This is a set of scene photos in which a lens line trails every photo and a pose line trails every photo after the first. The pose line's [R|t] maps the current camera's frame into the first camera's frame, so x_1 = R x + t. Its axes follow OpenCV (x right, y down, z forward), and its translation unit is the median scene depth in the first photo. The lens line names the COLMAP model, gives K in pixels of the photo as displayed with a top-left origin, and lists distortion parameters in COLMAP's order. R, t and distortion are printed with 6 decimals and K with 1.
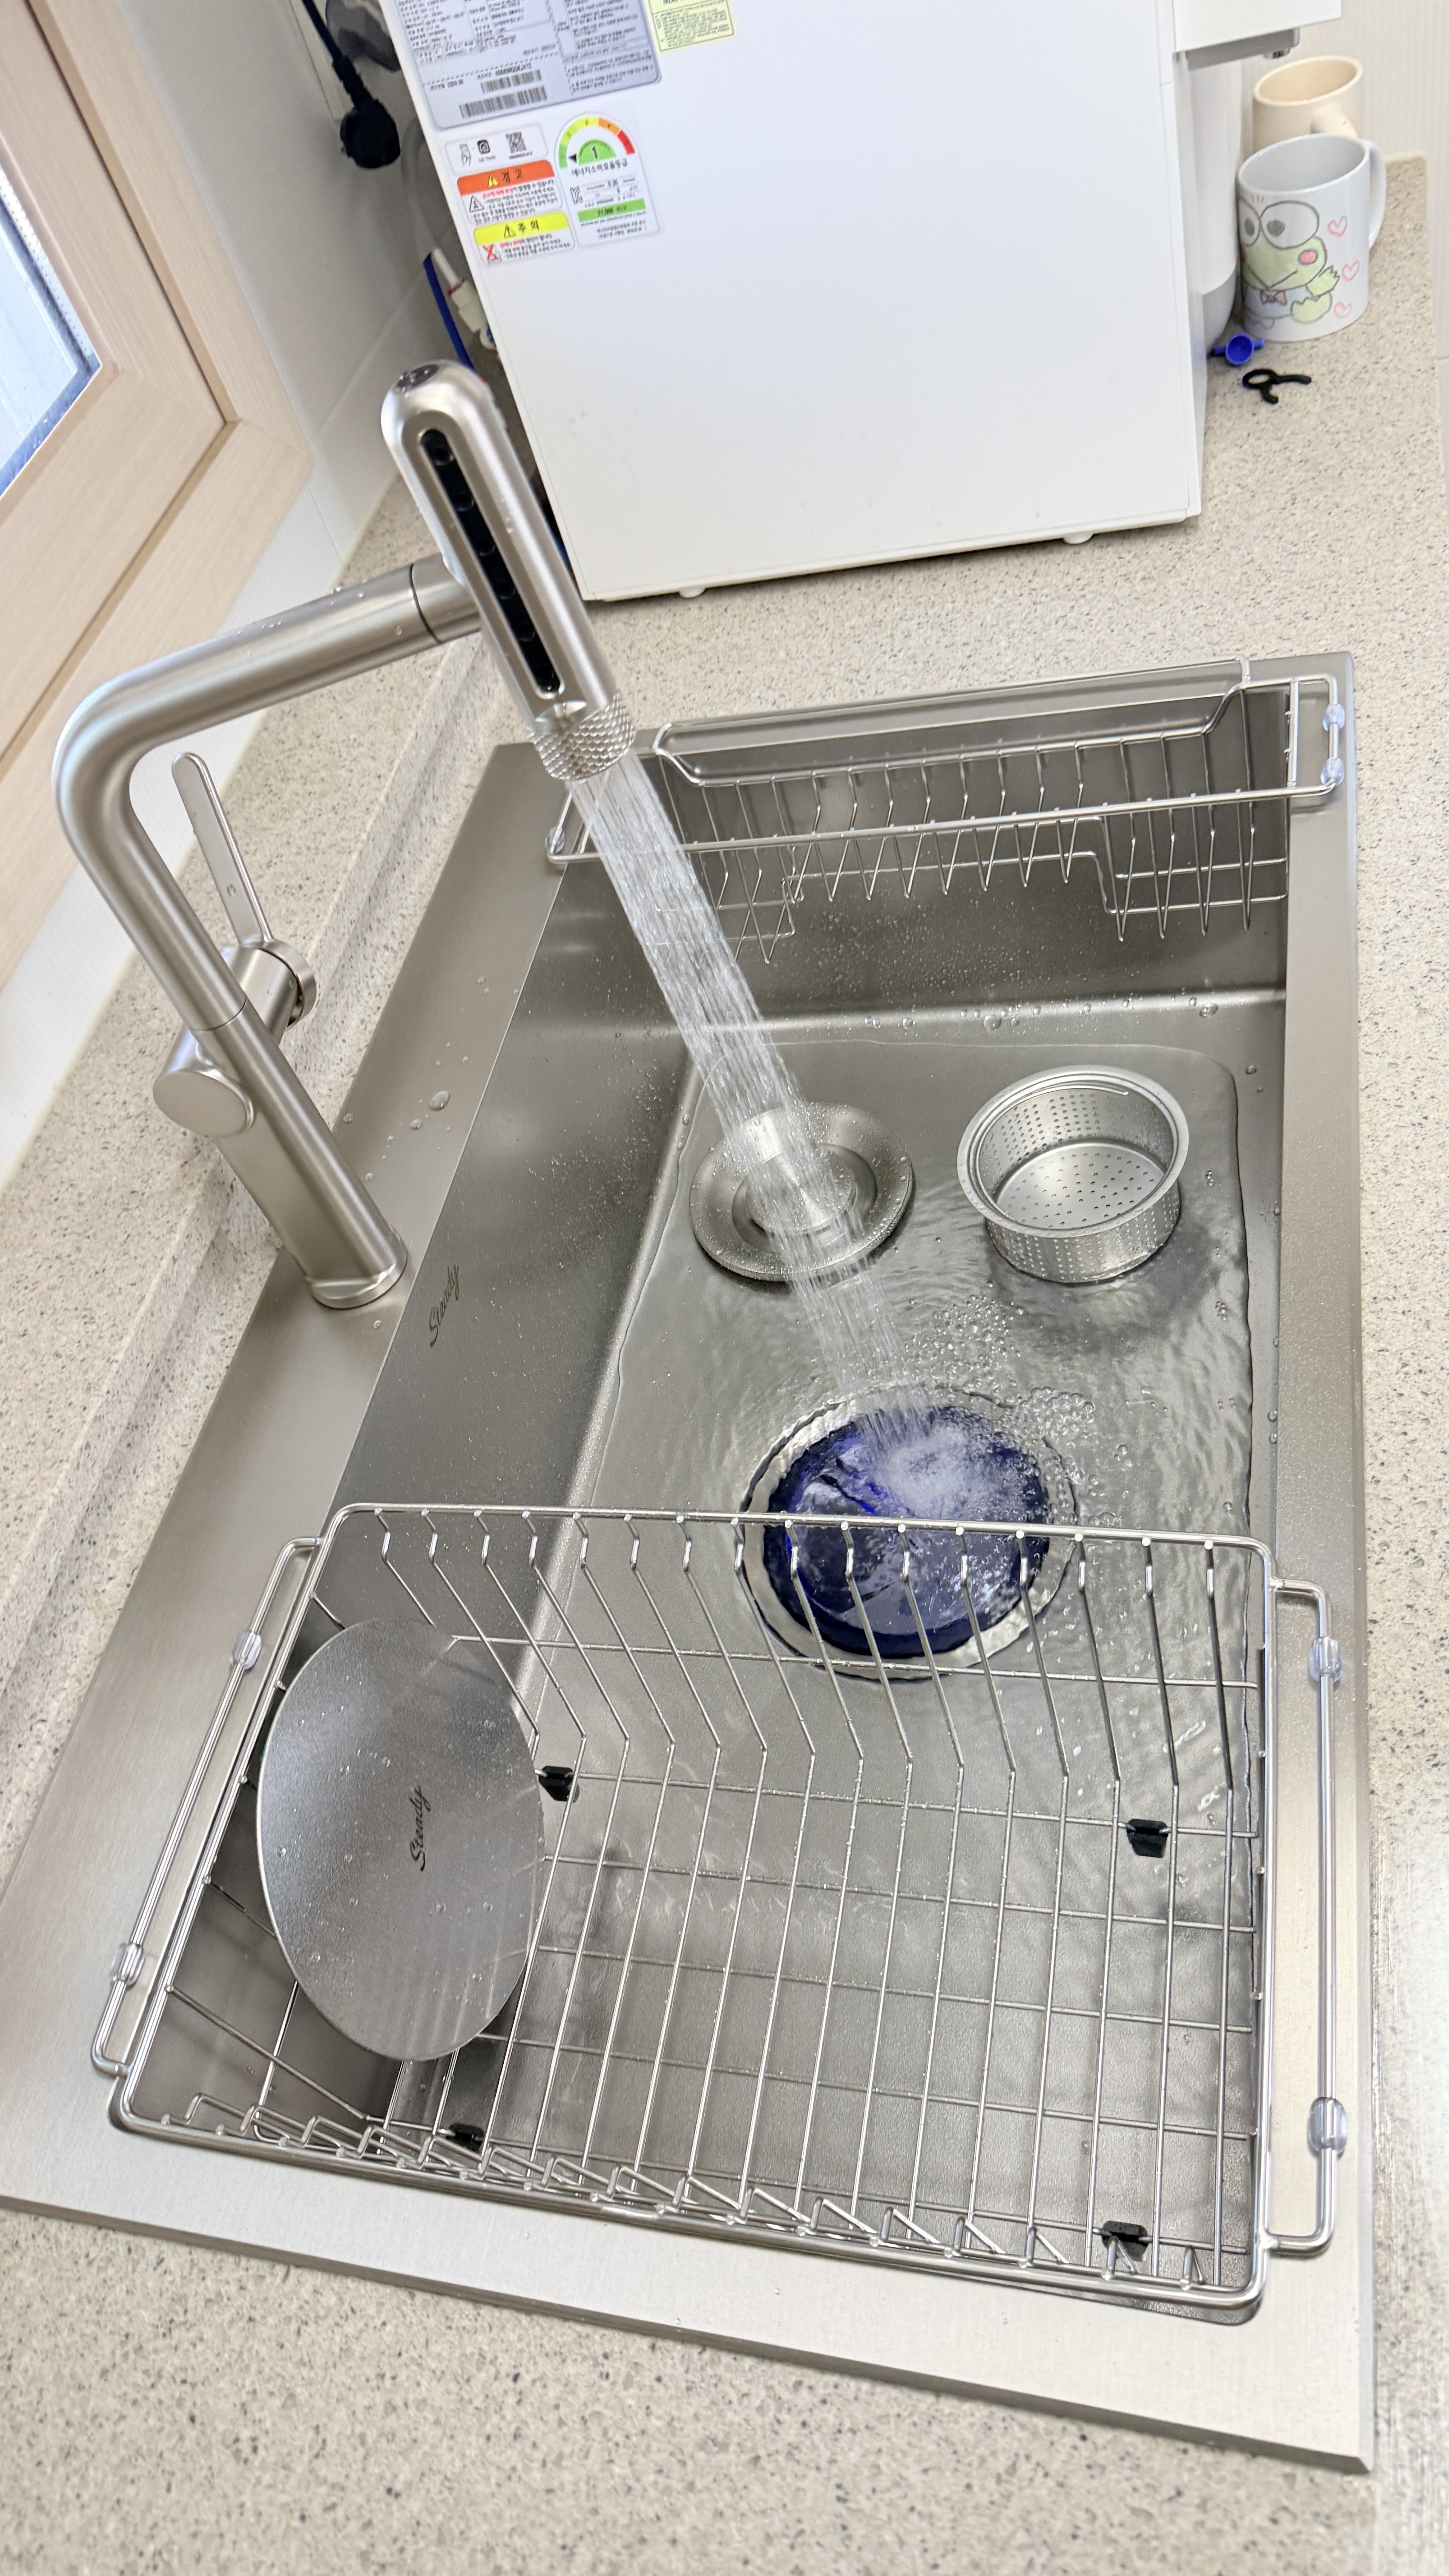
lens RADIAL K [[1832.5, 0, 722.9], [0, 1832.5, 1279.4], [0, 0, 1]] dist [0.039334, -0.054837]
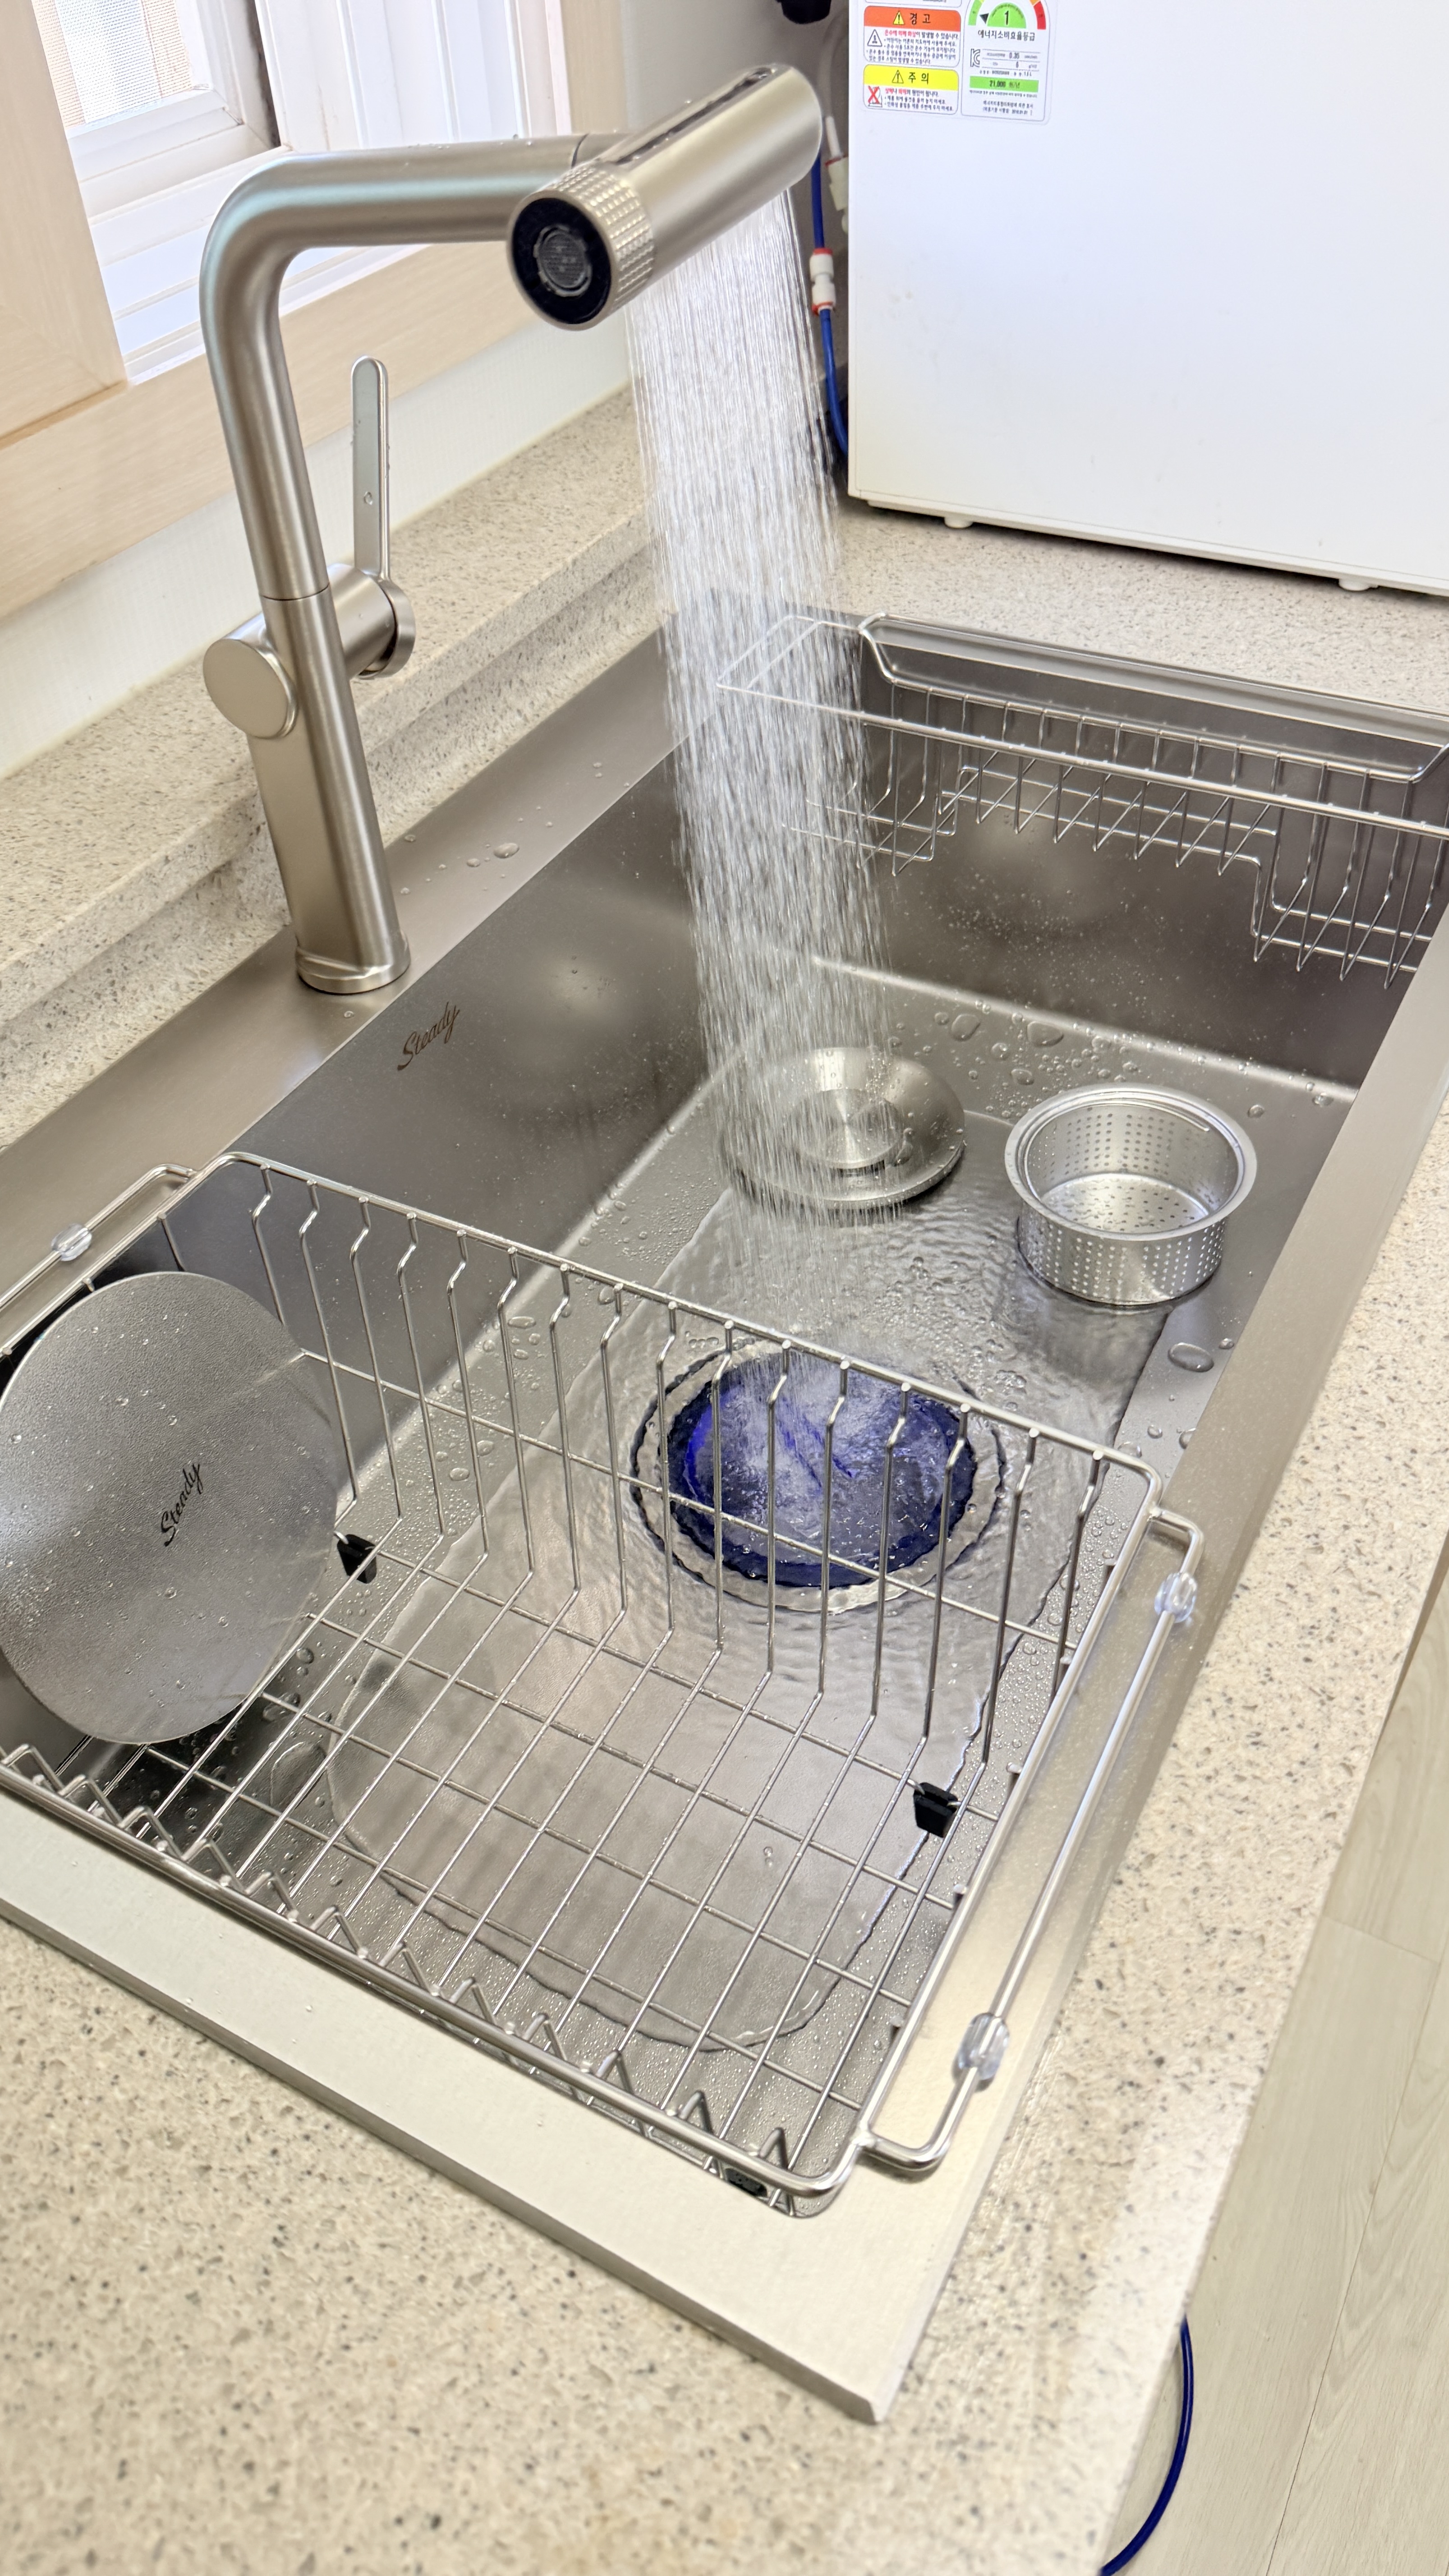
lens RADIAL K [[1832.5, 0, 744.5], [0, 1832.5, 1315.0], [0, 0, 1]] dist [0.039334, -0.054837]
pose [[0.937053, 0.345893, -0.047840, 0.095105], [-0.348194, 0.935901, -0.053388, 0.144468], [0.026306, 0.066685, 0.997427, 0.086671]]
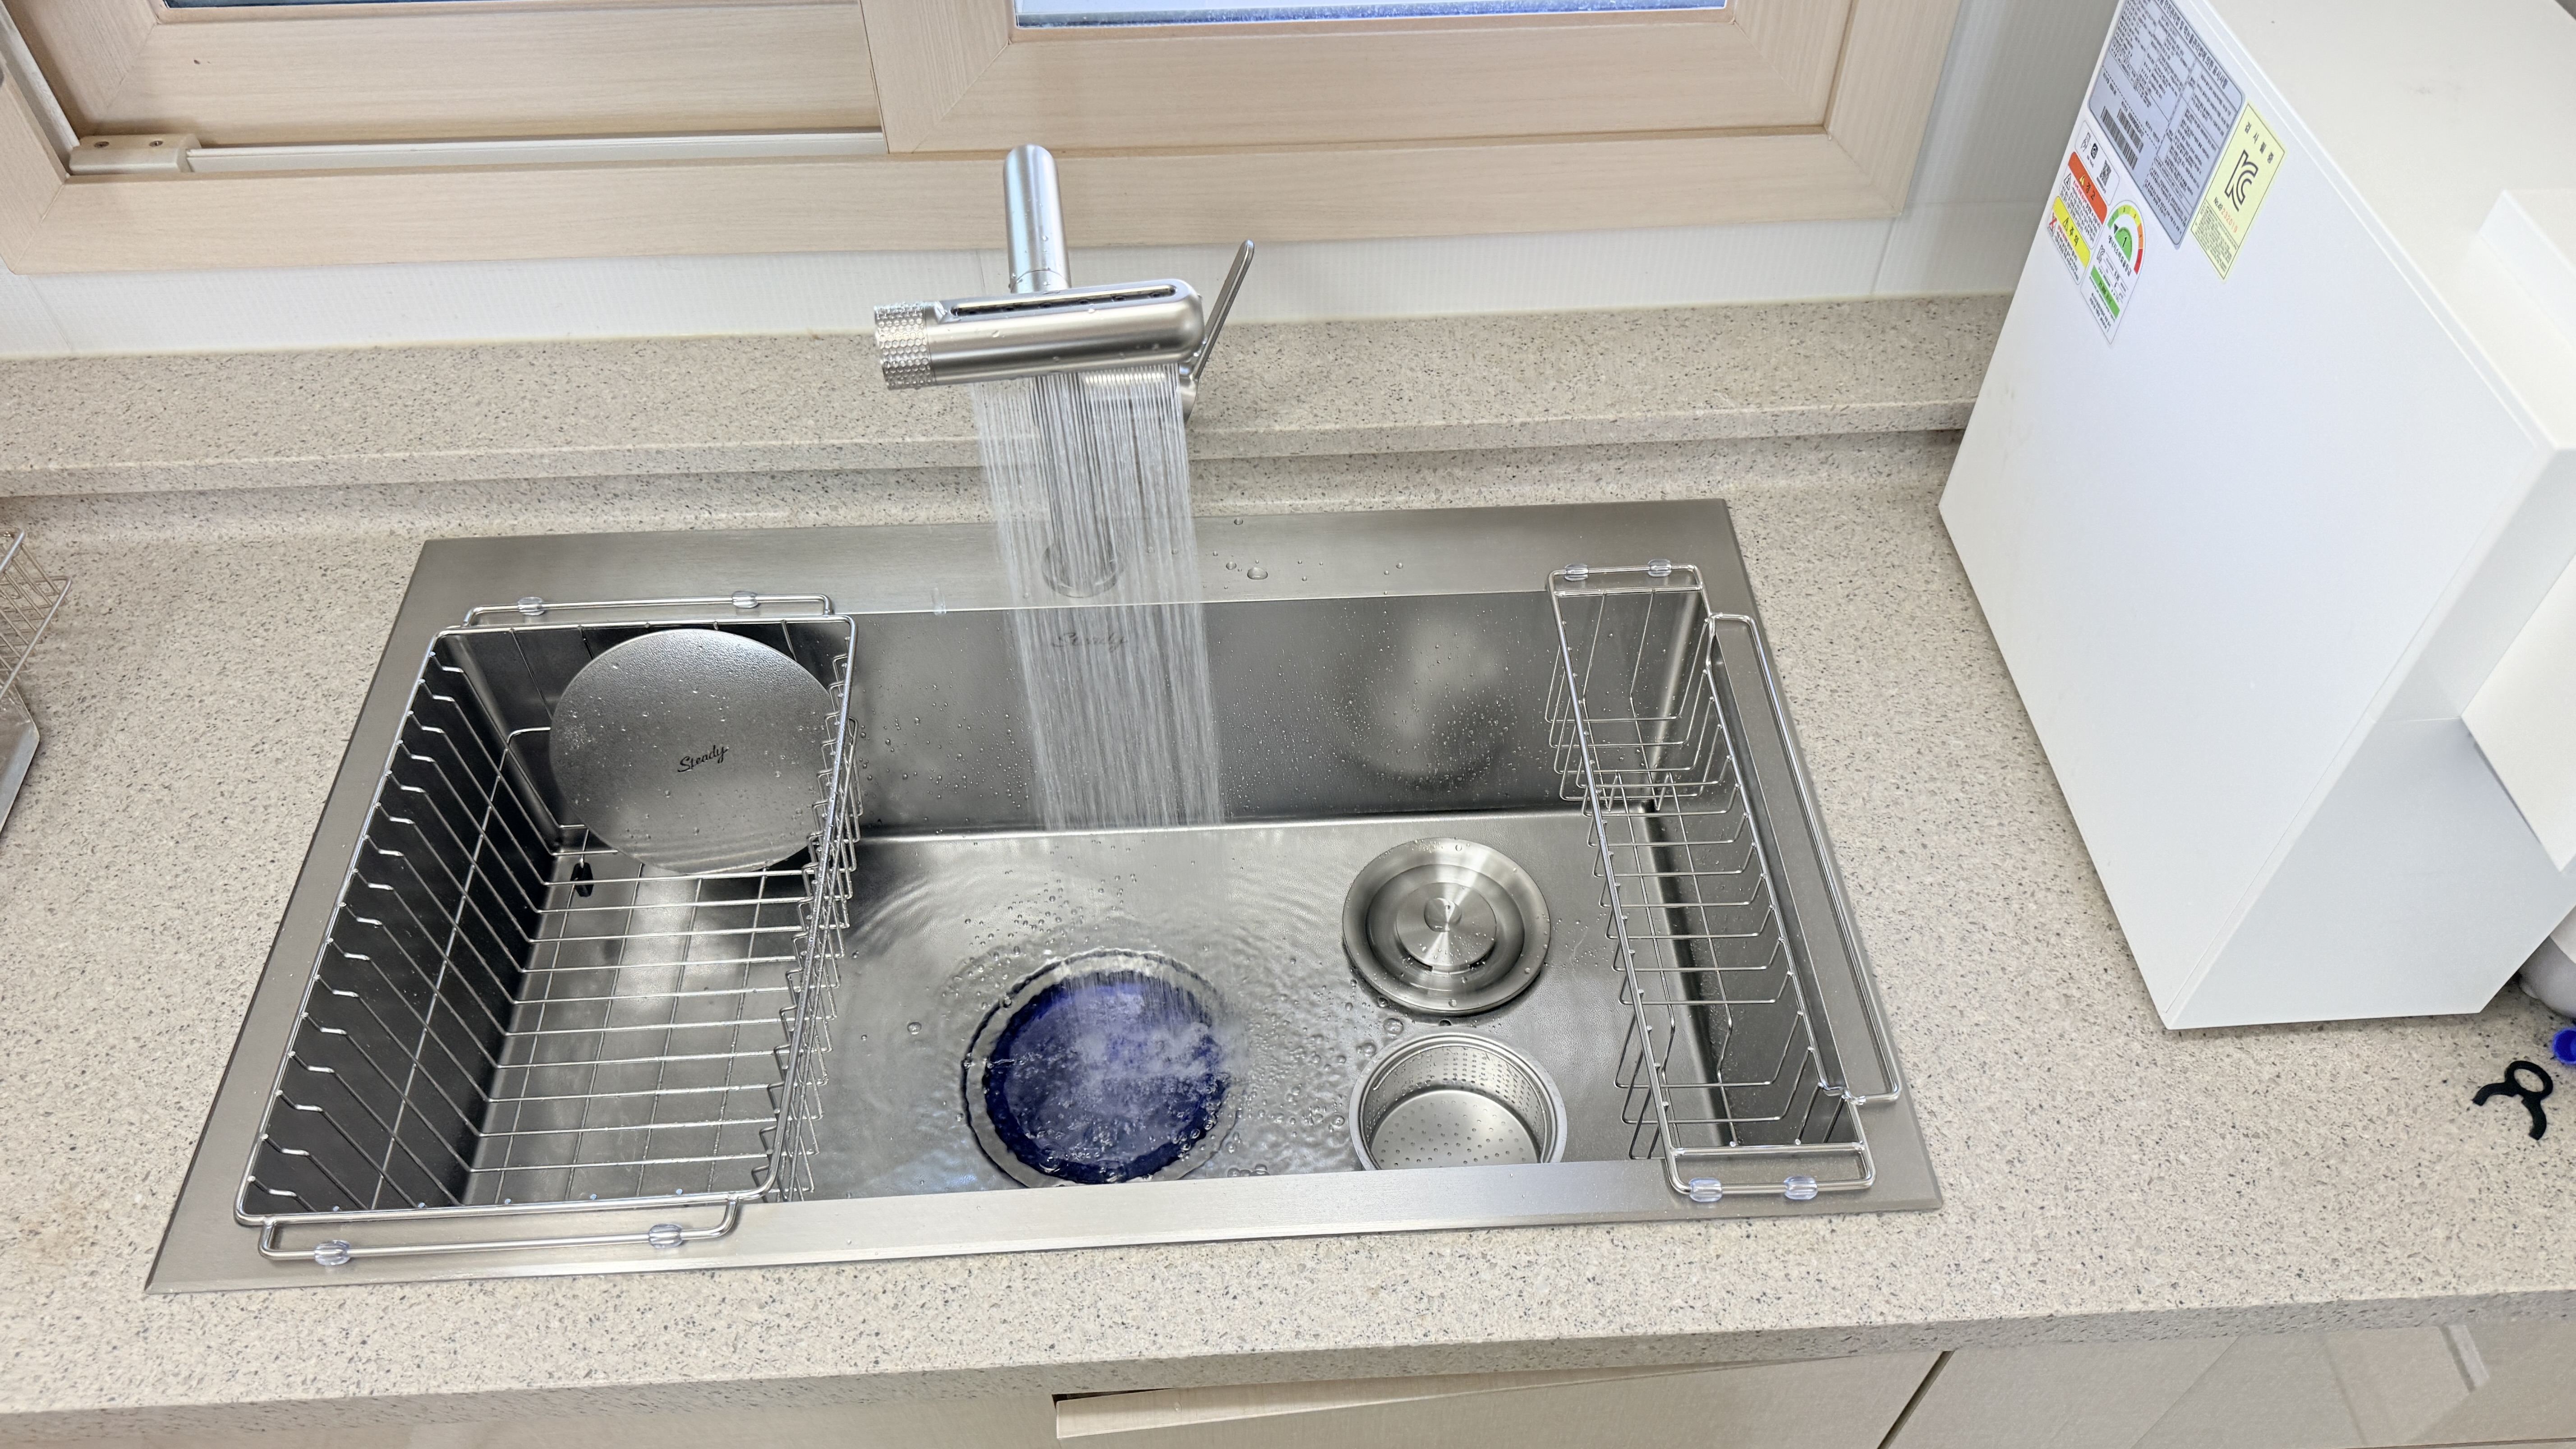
lens RADIAL K [[1832.5, 0, 1280.1], [0, 1832.5, 755.5], [0, 0, 1]] dist [0.039334, -0.054837]
pose [[0.237038, 0.874547, -0.423061, 0.506535], [-0.785194, 0.428897, 0.446674, -0.650782], [0.572087, 0.226307, 0.788354, 0.086657]]
